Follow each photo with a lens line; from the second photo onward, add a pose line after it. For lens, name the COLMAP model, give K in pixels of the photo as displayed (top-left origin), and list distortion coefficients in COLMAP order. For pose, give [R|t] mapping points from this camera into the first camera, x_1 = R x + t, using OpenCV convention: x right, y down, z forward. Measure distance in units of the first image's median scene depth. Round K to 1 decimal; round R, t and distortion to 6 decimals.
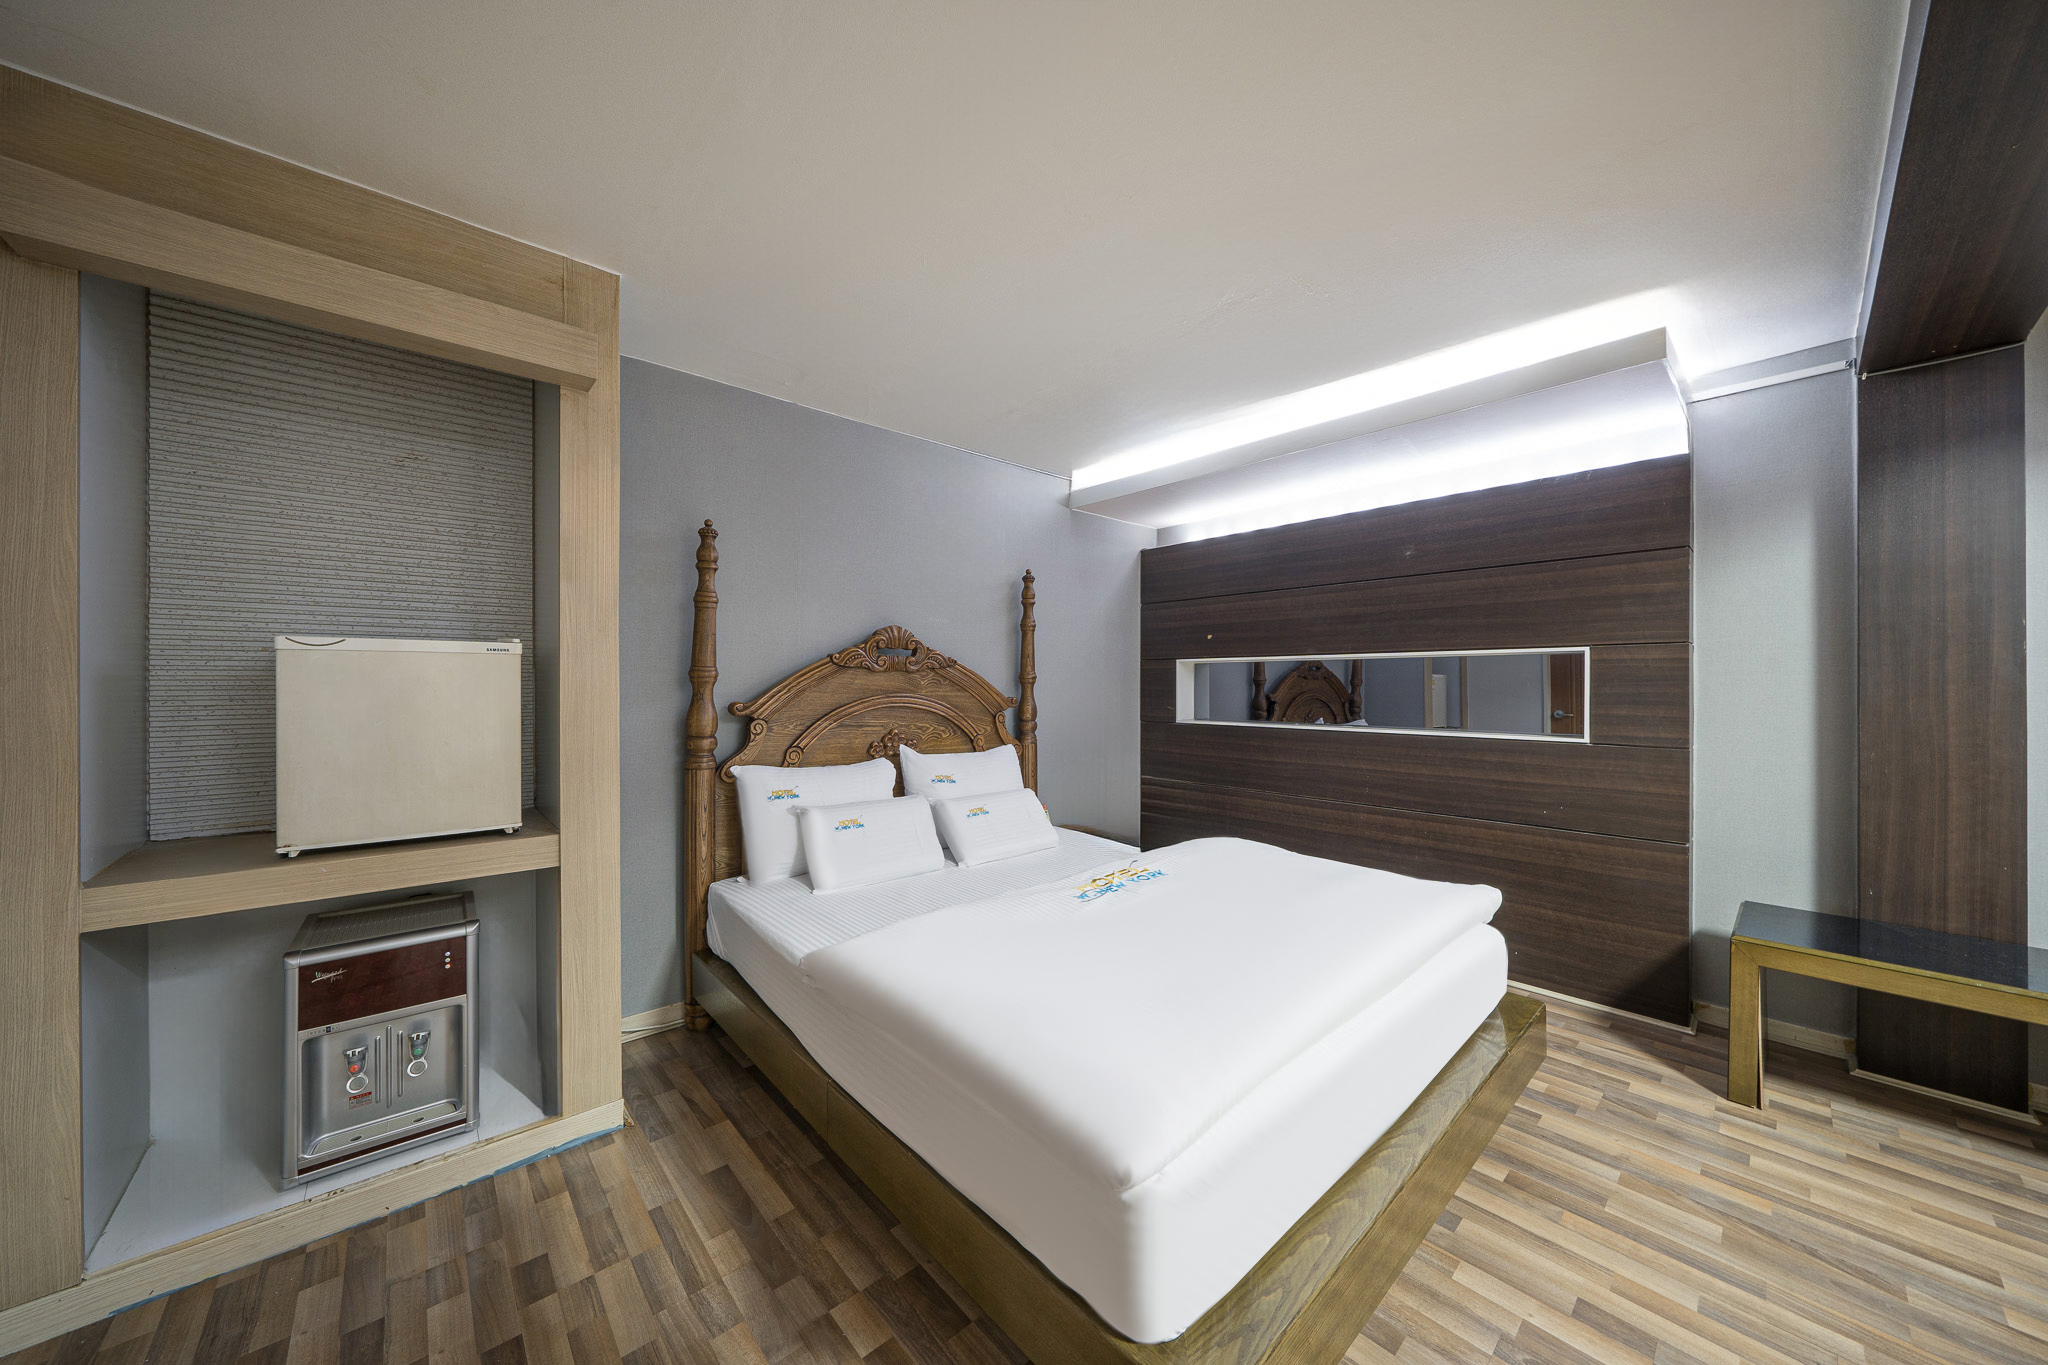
lens RADIAL K [[691.2, 0, 1026.7], [0, 691.2, 679.4], [0, 0, 1]] dist [-0.004025, -0.000213]
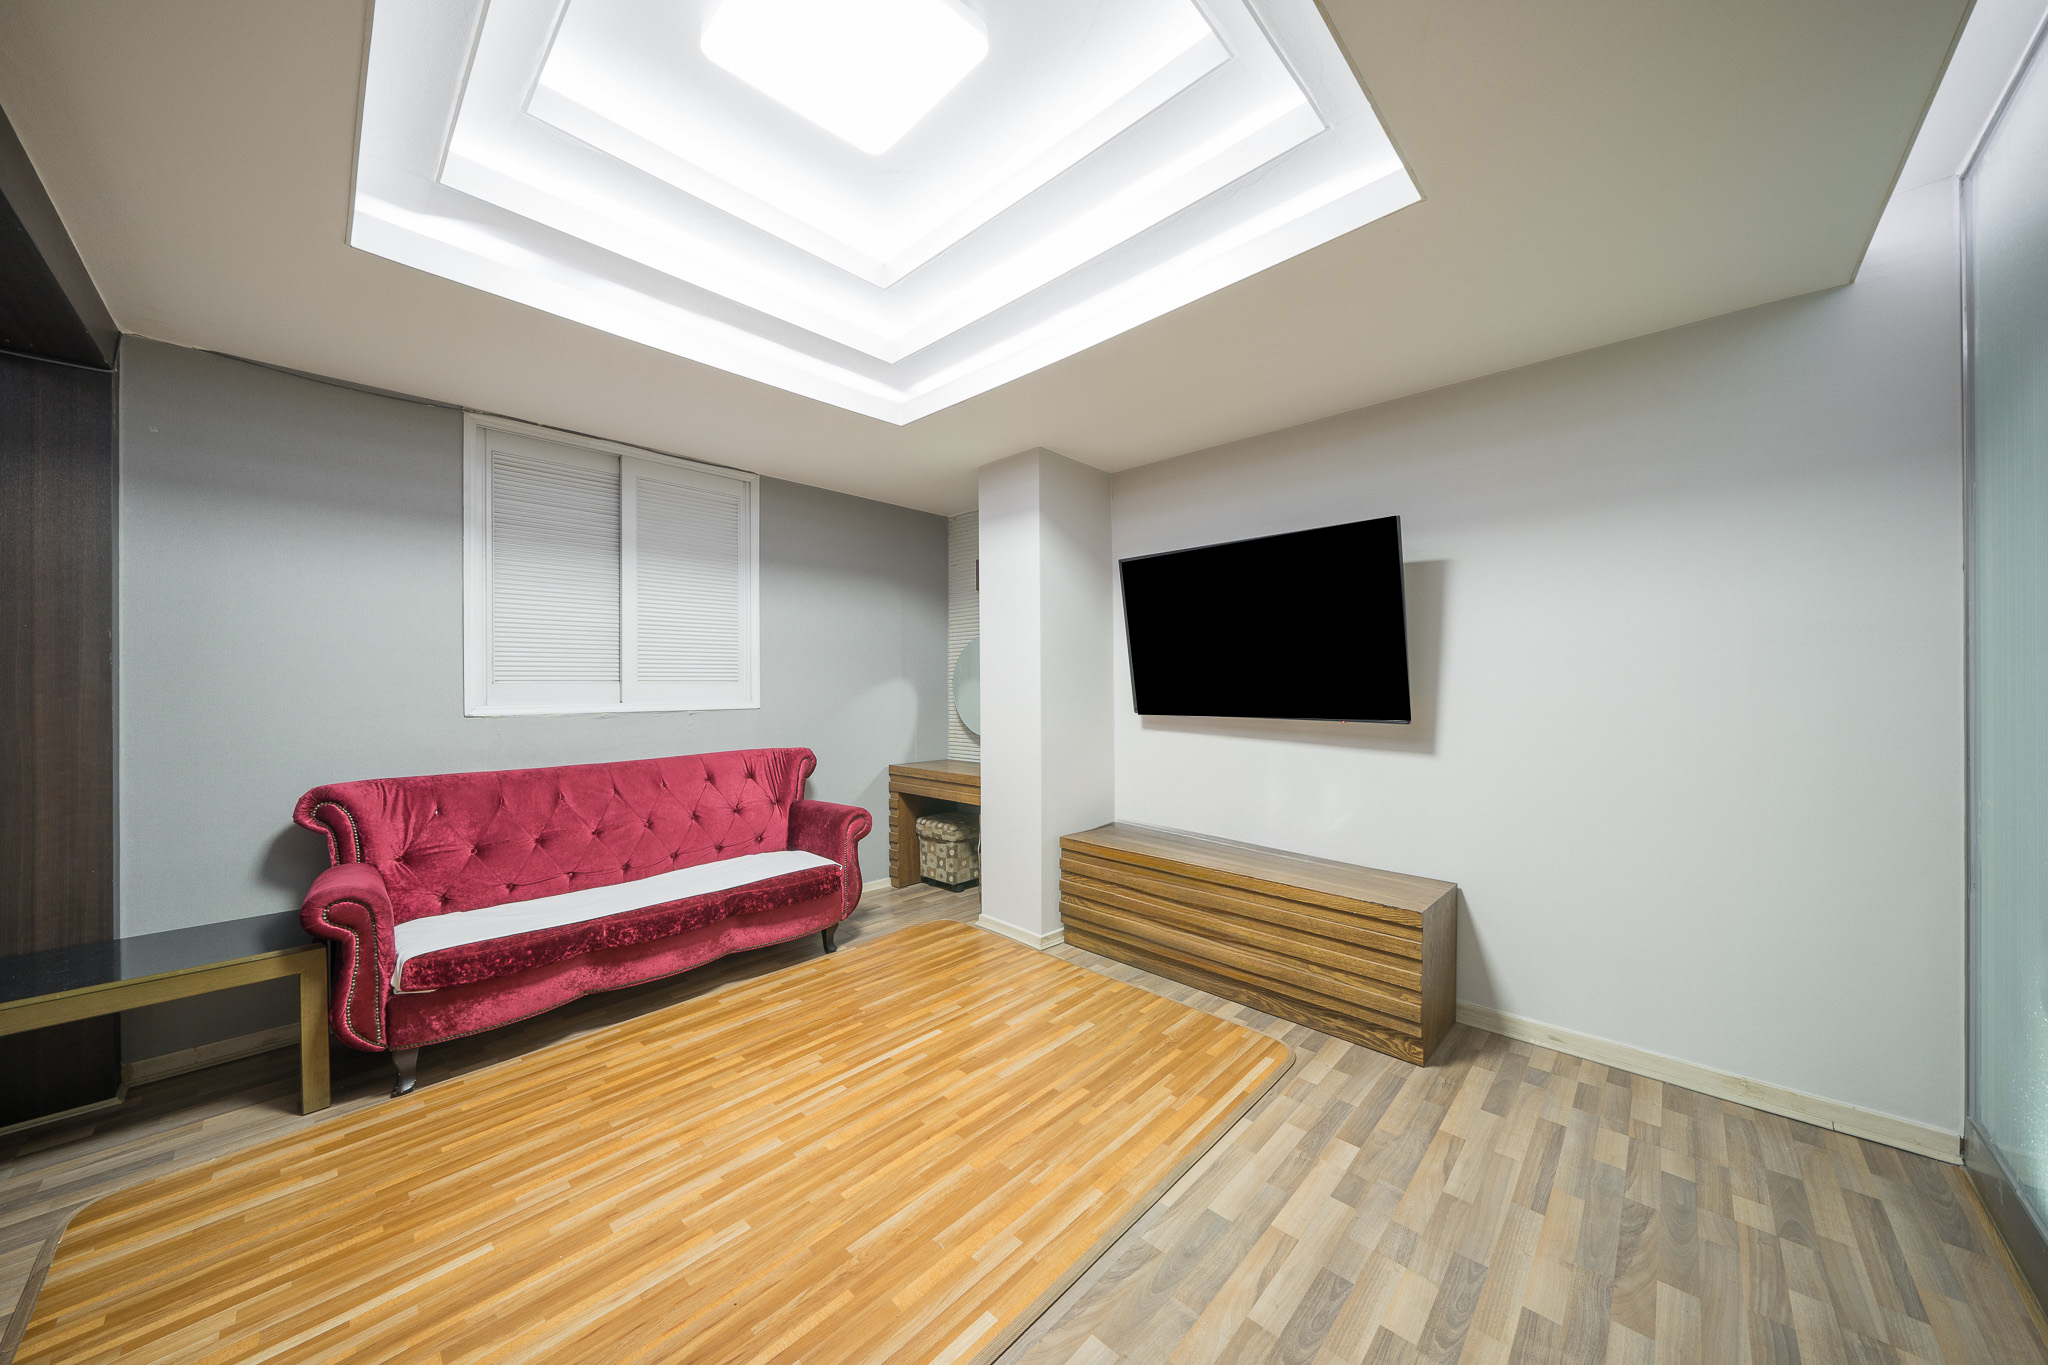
lens RADIAL K [[691.2, 0, 1021.0], [0, 691.2, 687.9], [0, 0, 1]] dist [-0.004025, -0.000213]
pose [[-0.072035, -0.002526, 0.997399, 0.285272], [0.004537, 0.999986, 0.002861, 0.001426], [-0.997392, 0.004731, -0.072022, -0.314899]]
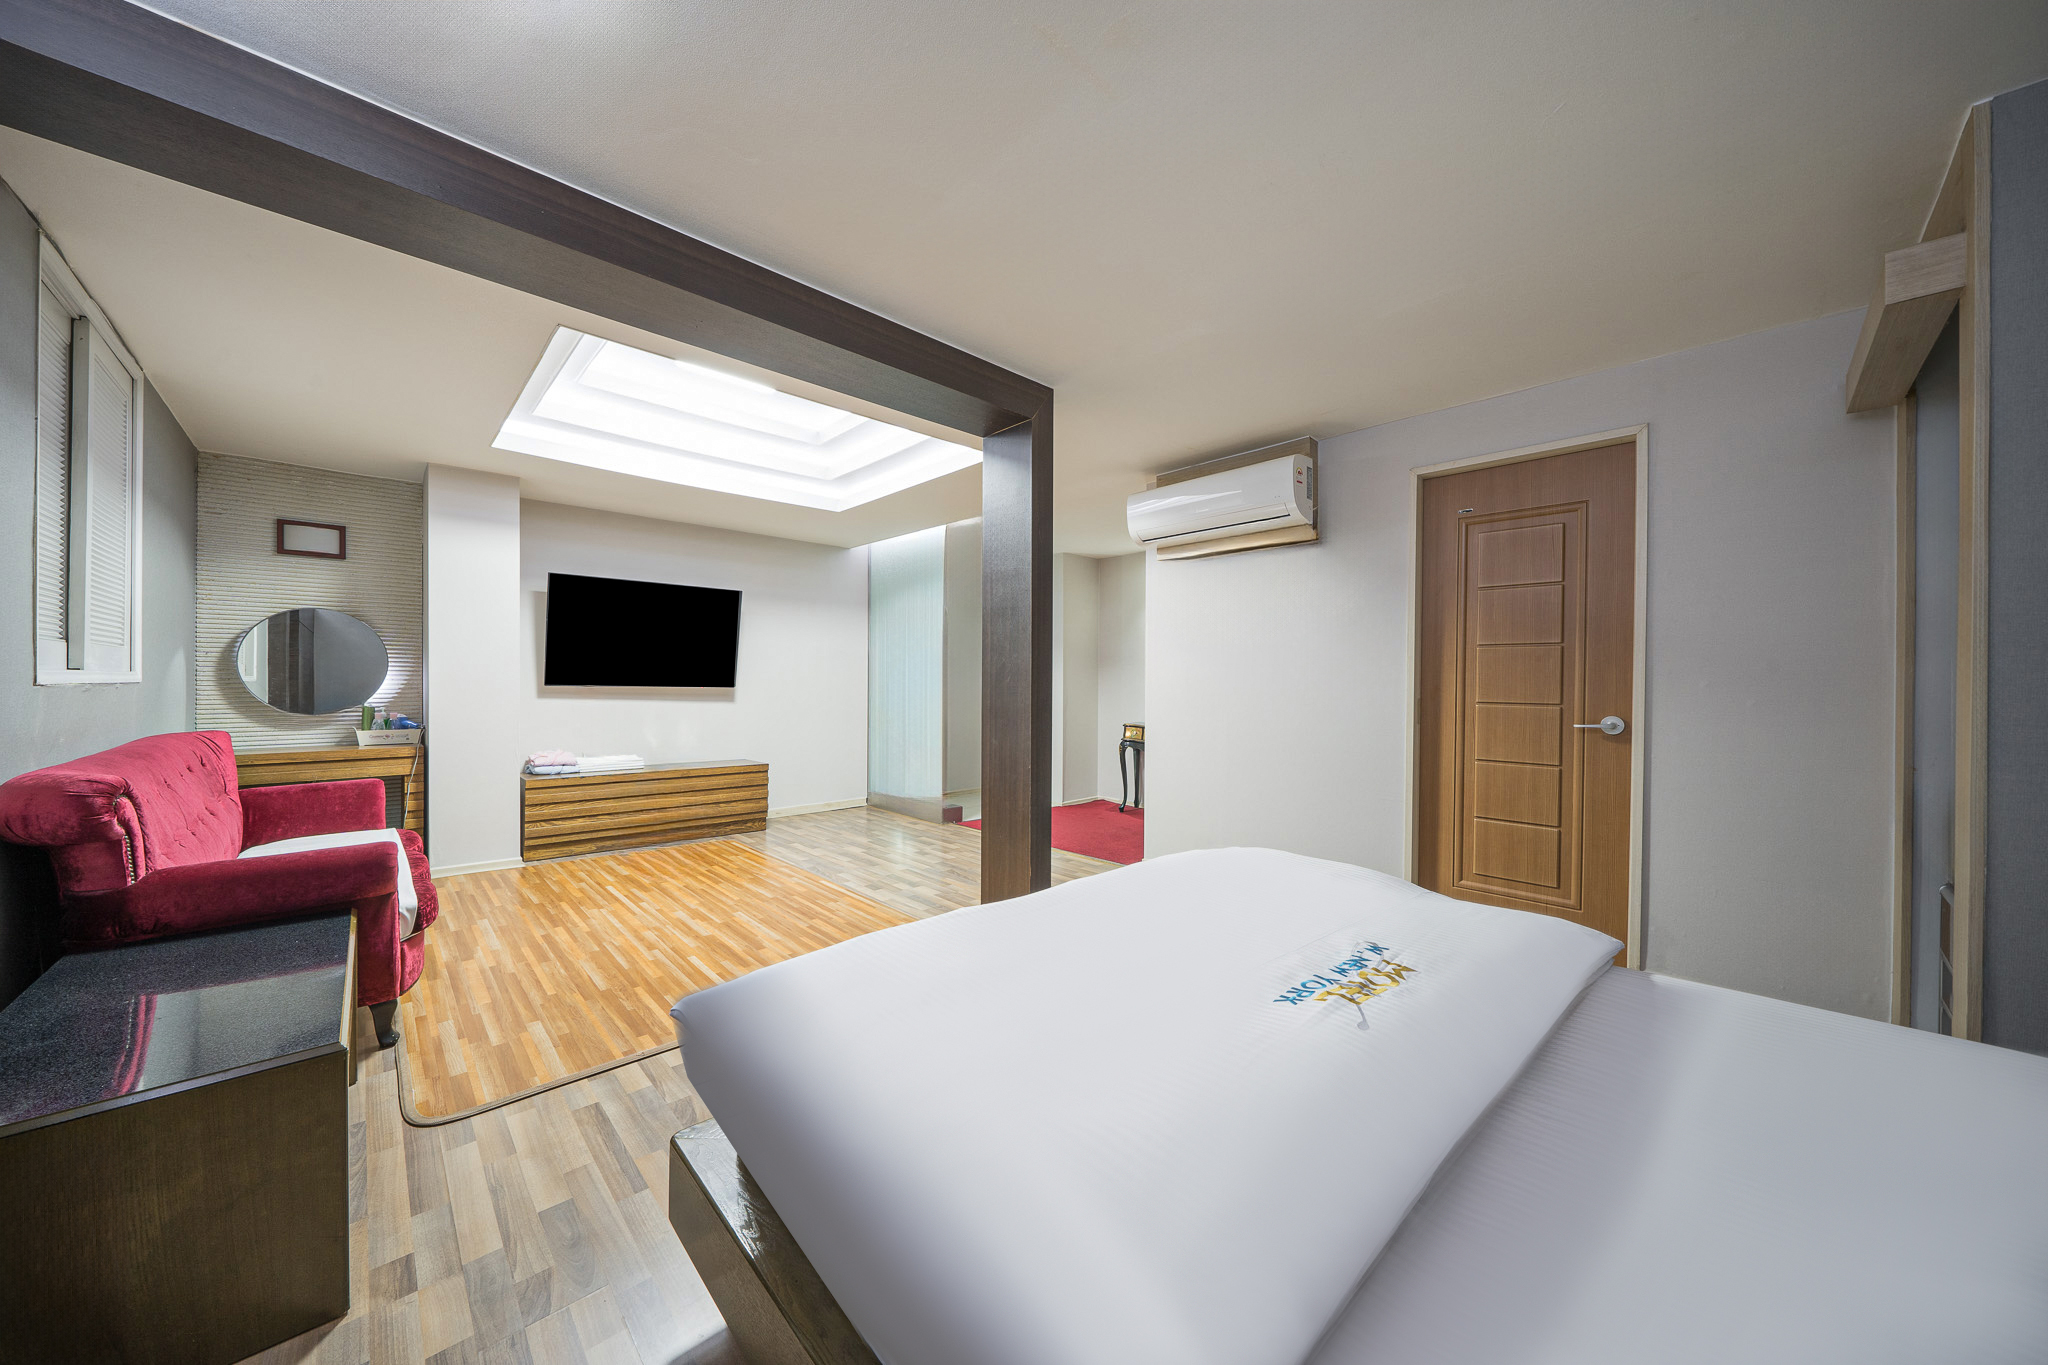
lens RADIAL K [[691.2, 0, 1016.1], [0, 691.2, 685.4], [0, 0, 1]] dist [-0.004025, -0.000213]
pose [[-0.999569, -0.005751, -0.028782, 0.473724], [-0.005713, 0.999983, -0.001392, 0.066369], [0.028789, -0.001227, -0.999585, 1.726105]]
